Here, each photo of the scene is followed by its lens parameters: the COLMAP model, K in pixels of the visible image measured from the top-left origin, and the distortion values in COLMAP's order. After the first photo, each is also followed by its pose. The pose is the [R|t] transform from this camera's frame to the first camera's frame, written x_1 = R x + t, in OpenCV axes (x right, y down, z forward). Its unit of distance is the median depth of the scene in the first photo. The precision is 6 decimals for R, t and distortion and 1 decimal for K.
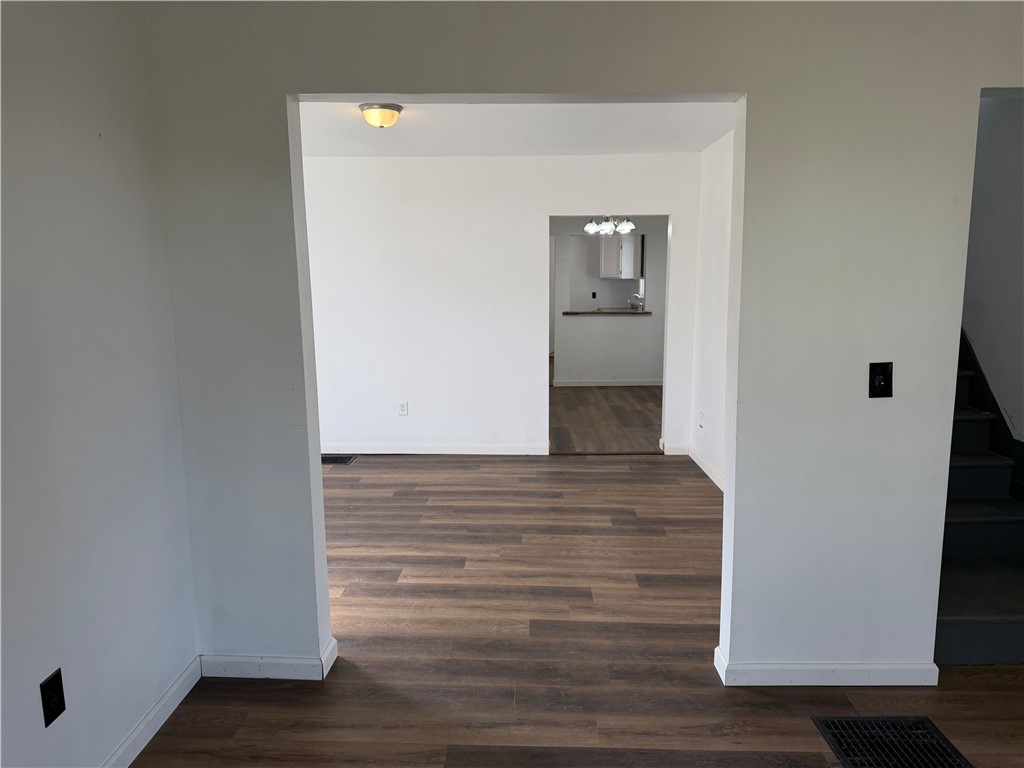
lens RADIAL K [[709.7, 0, 512.0], [0, 709.7, 384.0], [0, 0, 1]] dist [0.006850, -0.002310]
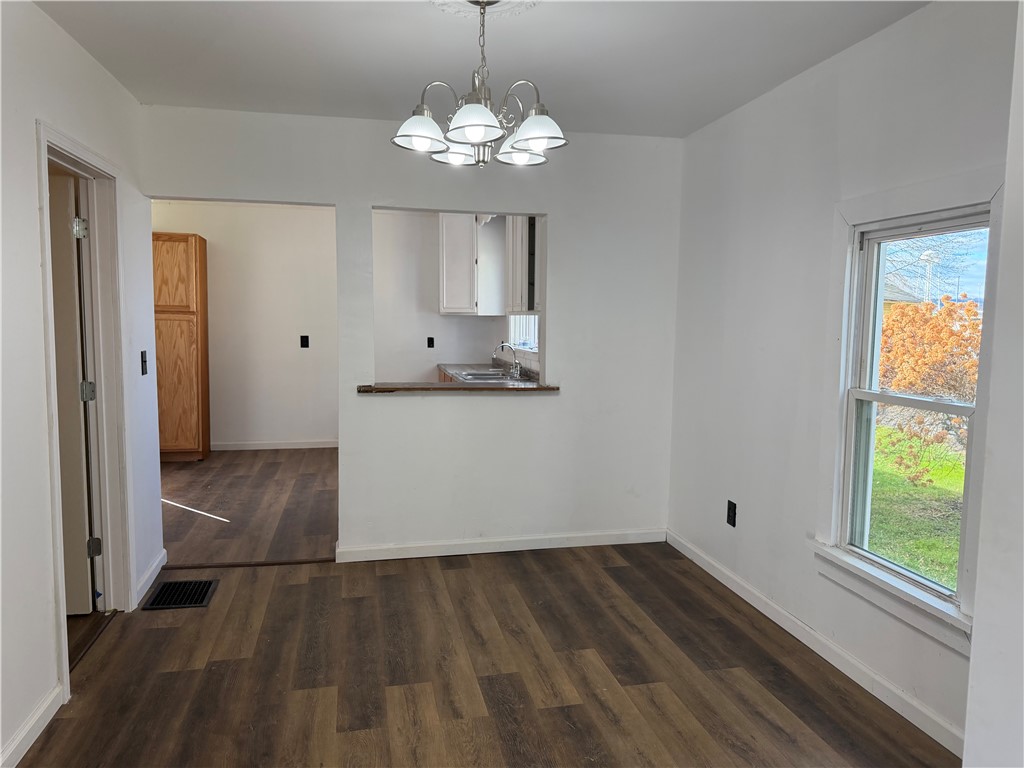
lens RADIAL K [[709.7, 0, 512.0], [0, 709.7, 384.0], [0, 0, 1]] dist [0.006850, -0.002310]
pose [[0.973876, -0.004867, 0.227028, 0.103944], [0.017989, 0.998282, -0.055766, -0.123905], [-0.226366, 0.058393, 0.972290, 0.904775]]
